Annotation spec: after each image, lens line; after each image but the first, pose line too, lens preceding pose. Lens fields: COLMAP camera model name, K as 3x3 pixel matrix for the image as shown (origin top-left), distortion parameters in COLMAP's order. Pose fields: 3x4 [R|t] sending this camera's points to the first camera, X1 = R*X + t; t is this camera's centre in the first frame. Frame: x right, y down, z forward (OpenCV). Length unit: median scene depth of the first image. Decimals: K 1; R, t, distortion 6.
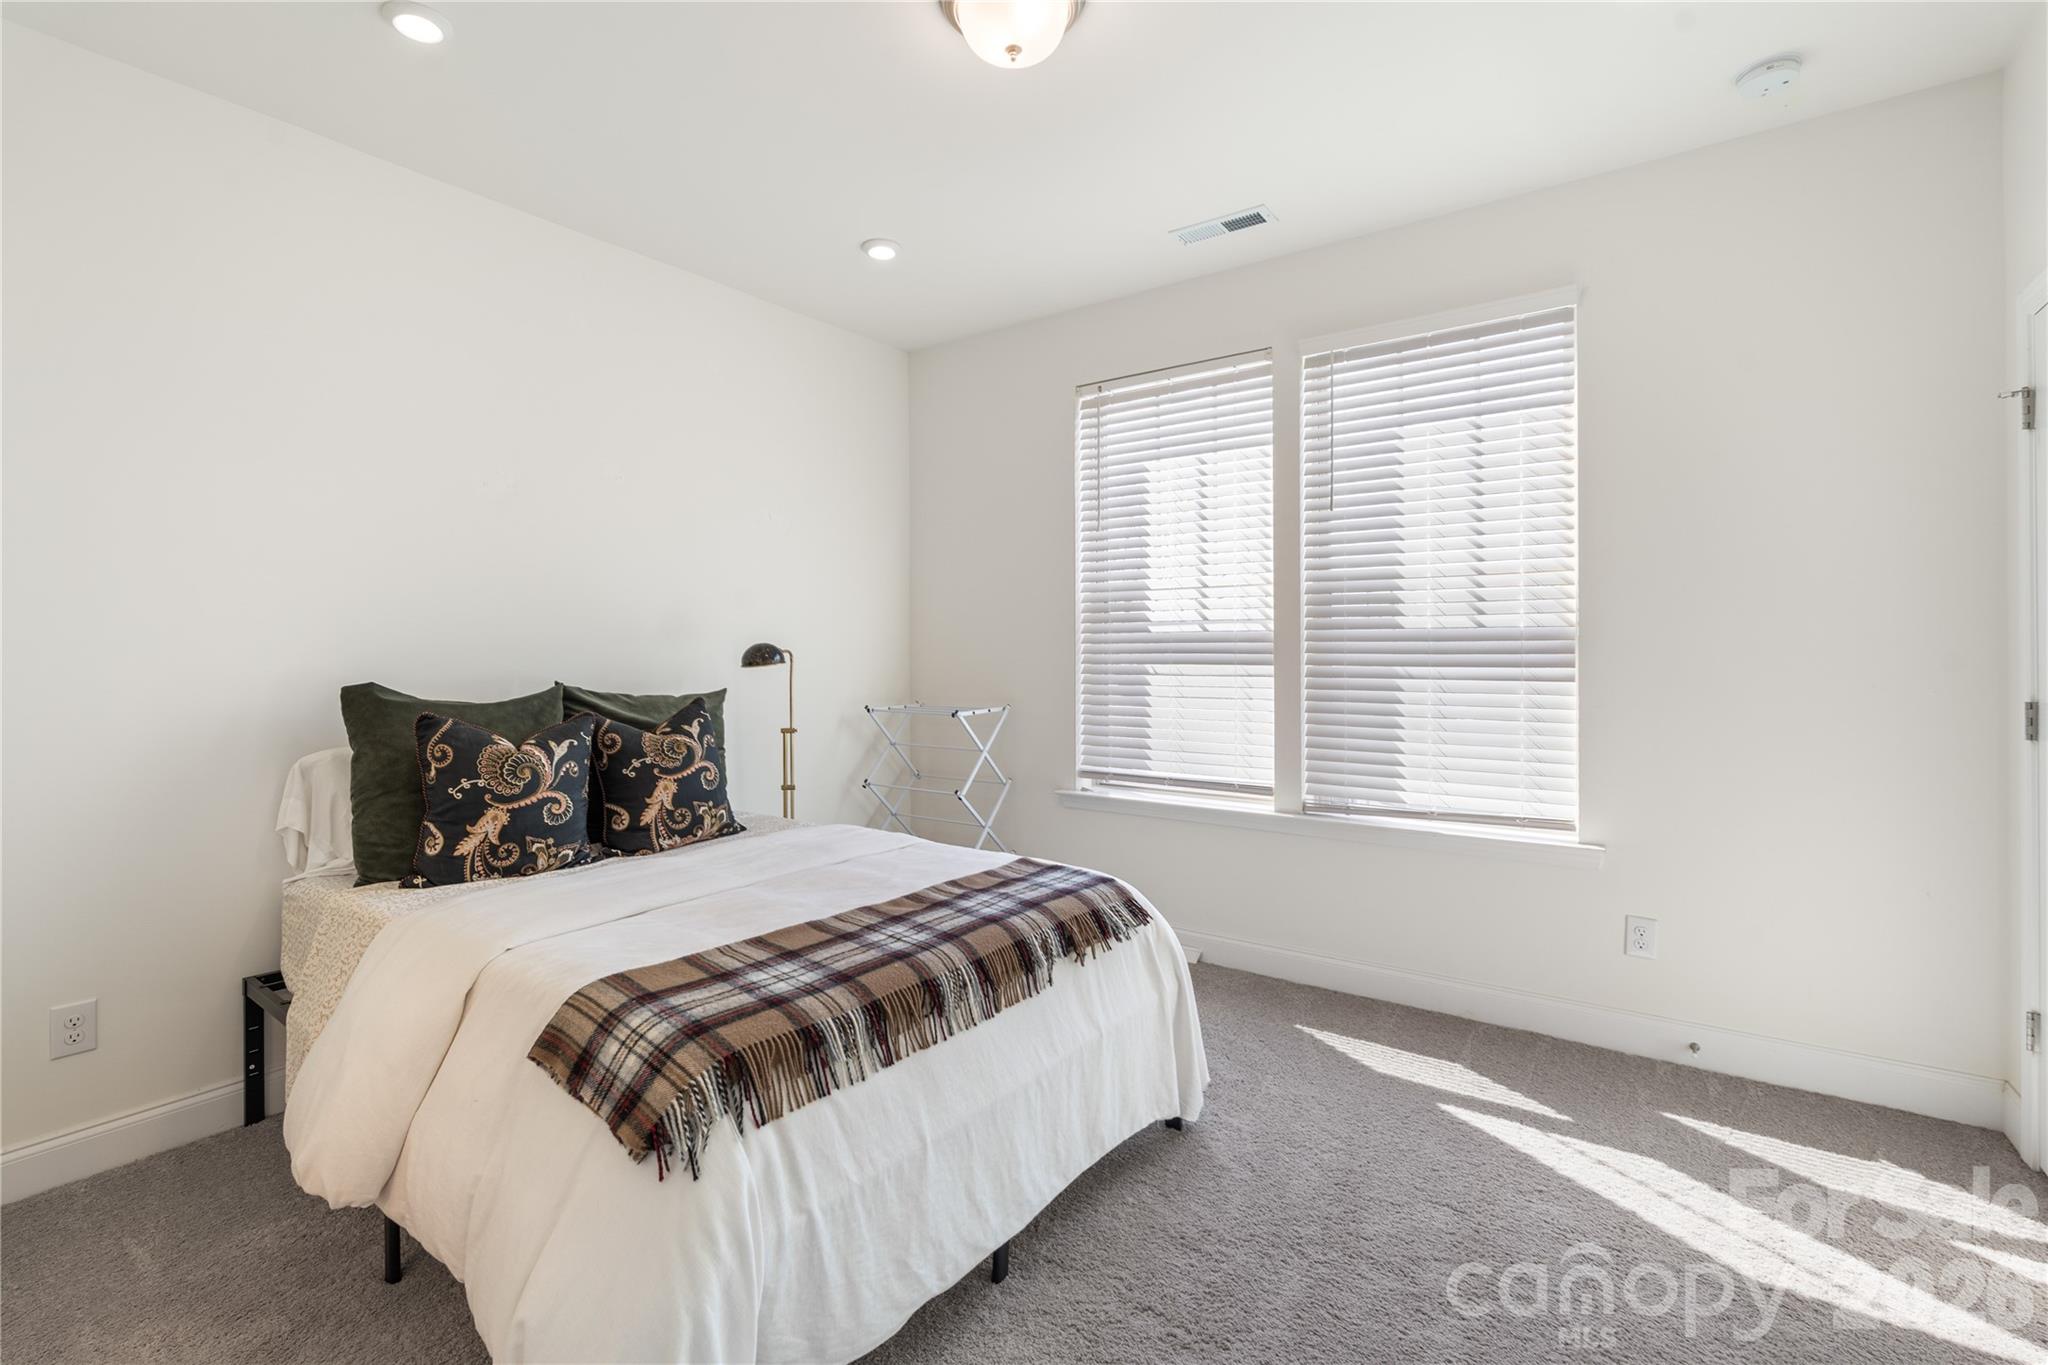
lens RADIAL K [[910.3, 0, 1024.0], [0, 910.3, 682.5], [0, 0, 1]] dist [-0.000635, 0.000012]
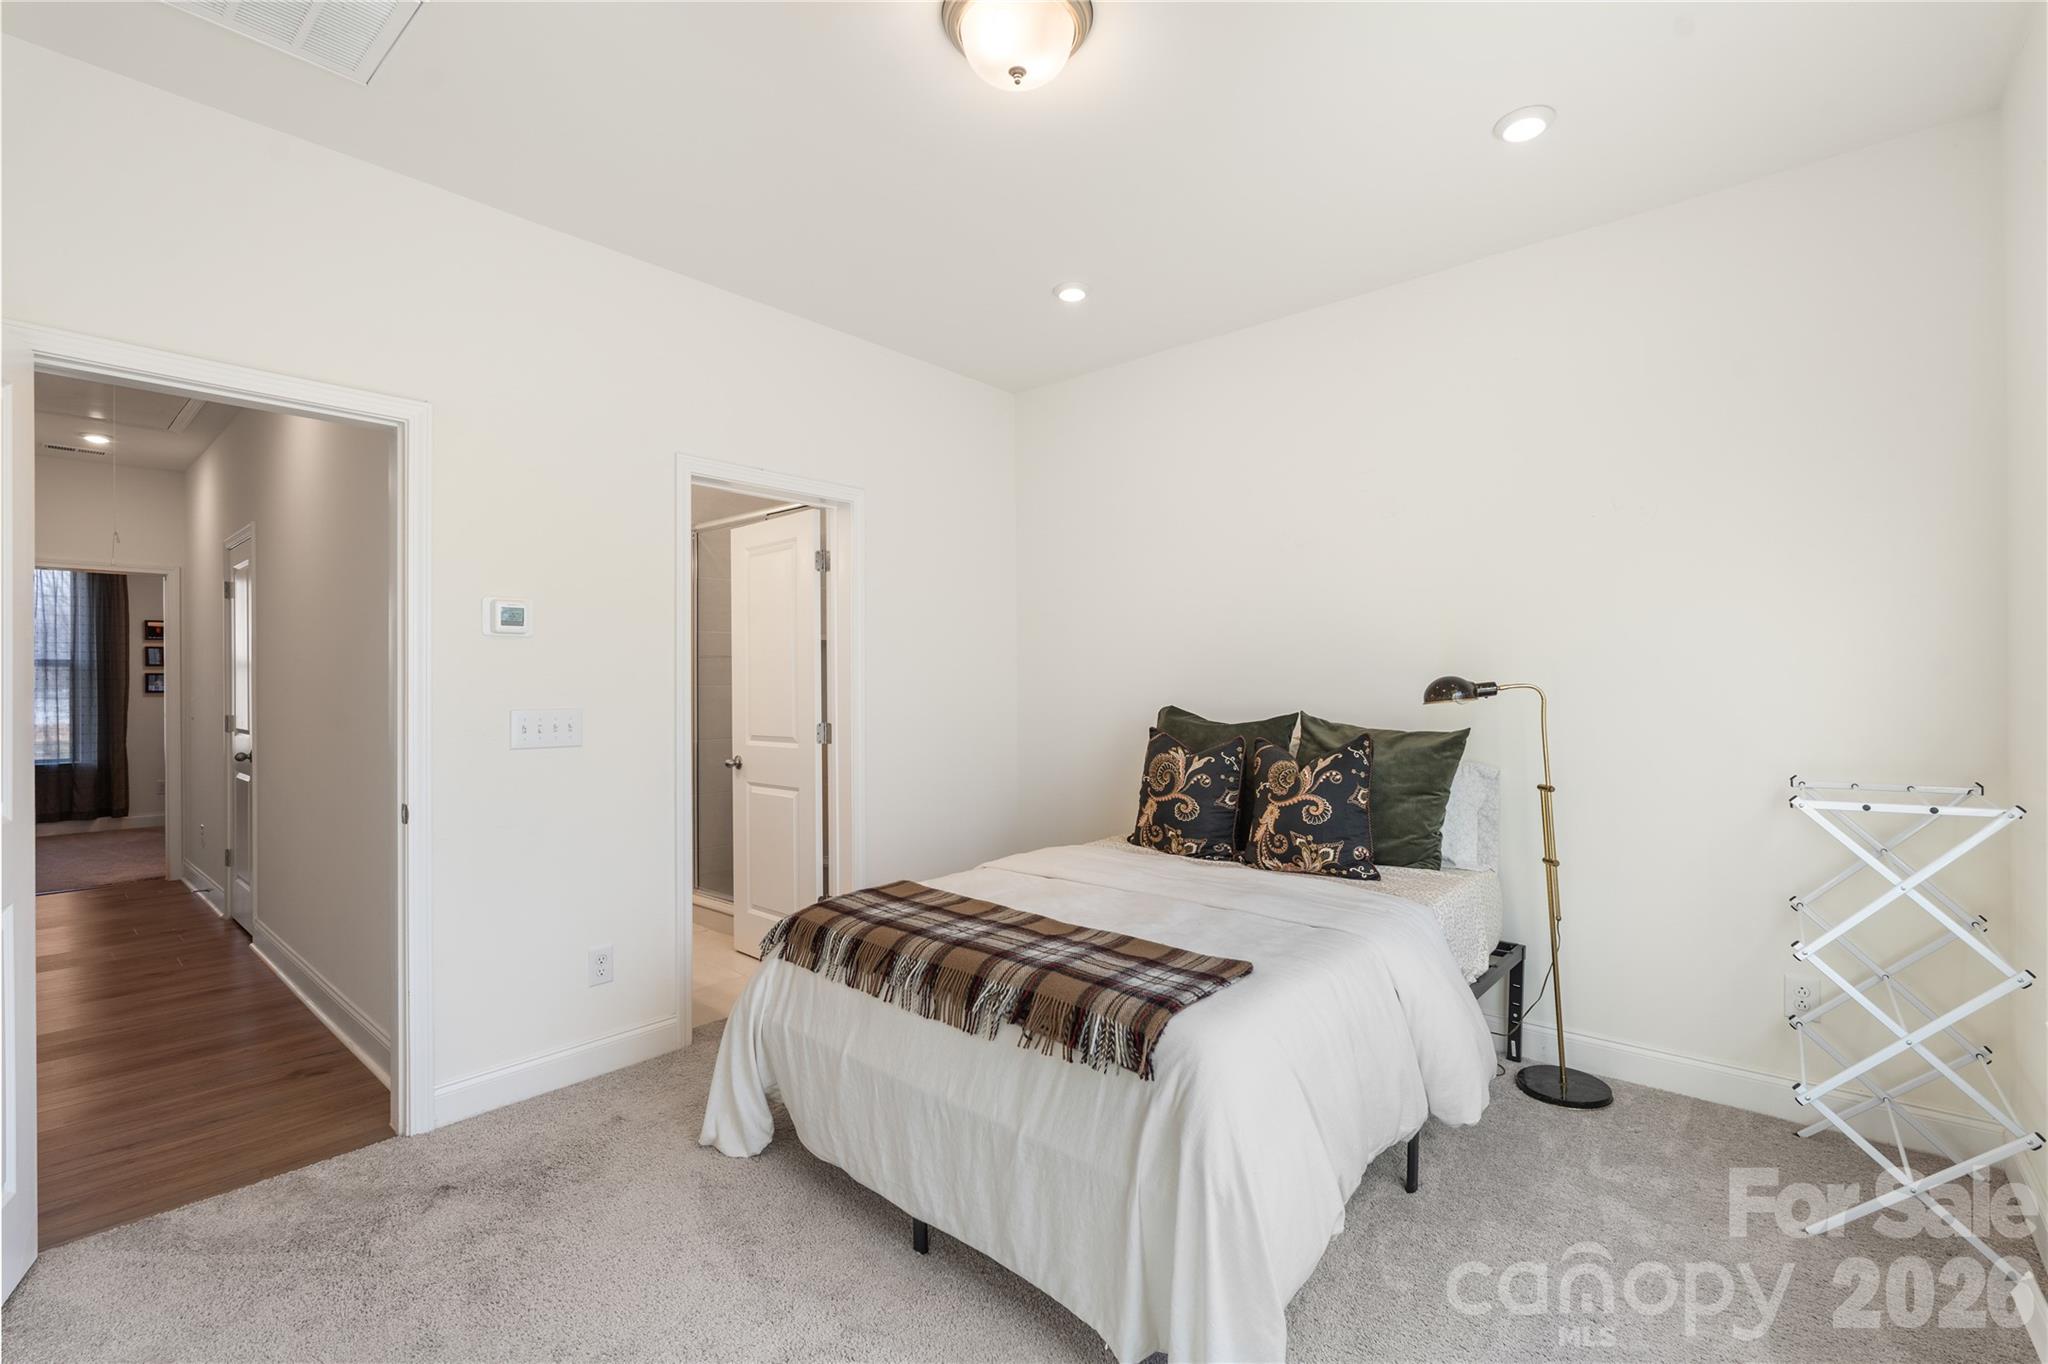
lens RADIAL K [[913.3, 0, 1027.5], [0, 913.3, 700.1], [0, 0, 1]] dist [-0.001709, 0.000042]
pose [[-0.099554, 0.025443, -0.994707, 0.777558], [-0.027263, 0.999228, 0.028288, -0.043983], [0.994659, 0.029935, -0.098783, 0.892408]]
